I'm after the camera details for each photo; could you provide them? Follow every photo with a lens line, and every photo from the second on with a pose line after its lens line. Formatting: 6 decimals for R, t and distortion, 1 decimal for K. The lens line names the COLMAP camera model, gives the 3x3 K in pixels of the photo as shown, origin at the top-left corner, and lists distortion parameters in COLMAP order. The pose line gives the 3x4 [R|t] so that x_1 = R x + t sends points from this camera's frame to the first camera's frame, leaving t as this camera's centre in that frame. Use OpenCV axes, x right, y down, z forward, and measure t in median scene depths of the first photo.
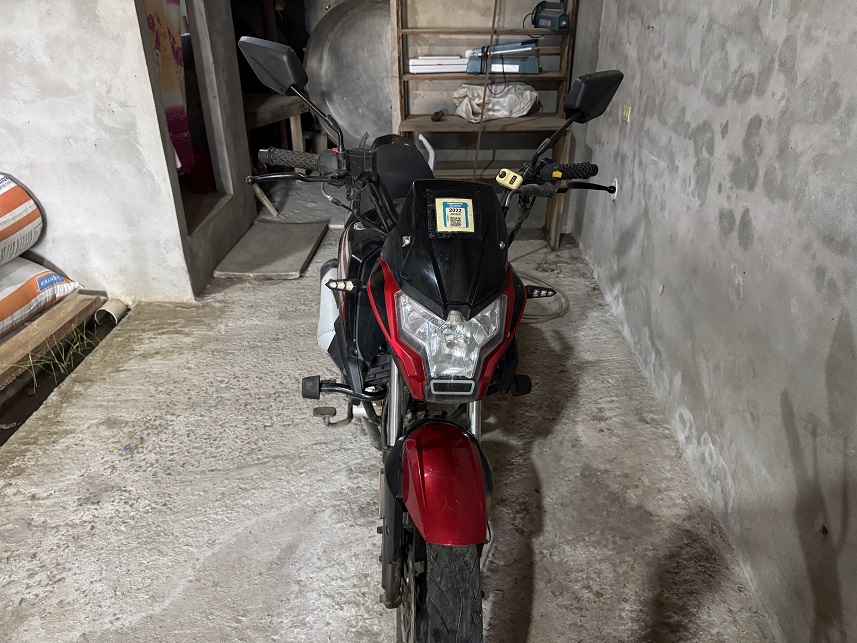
lens RADIAL K [[594.7, 0, 433.8], [0, 594.7, 316.9], [0, 0, 1]] dist [0.053092, -0.116165]
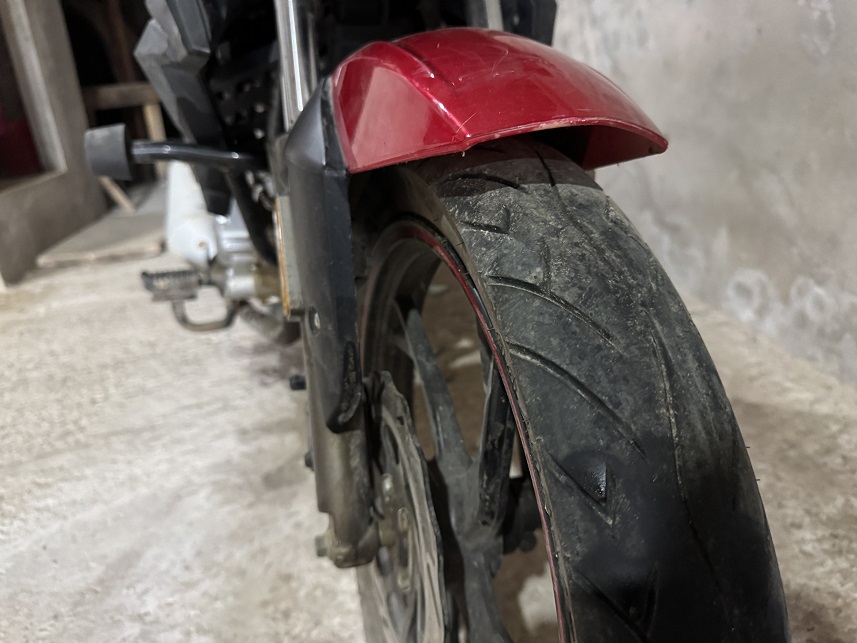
lens RADIAL K [[615.6, 0, 428.5], [0, 615.6, 321.5], [0, 0, 1]] dist [-0.023306, -0.003073]
pose [[0.981594, -0.124744, 0.144609, -0.040728], [0.141869, 0.983200, -0.114852, 0.259058], [-0.127853, 0.133254, 0.982801, 0.408587]]
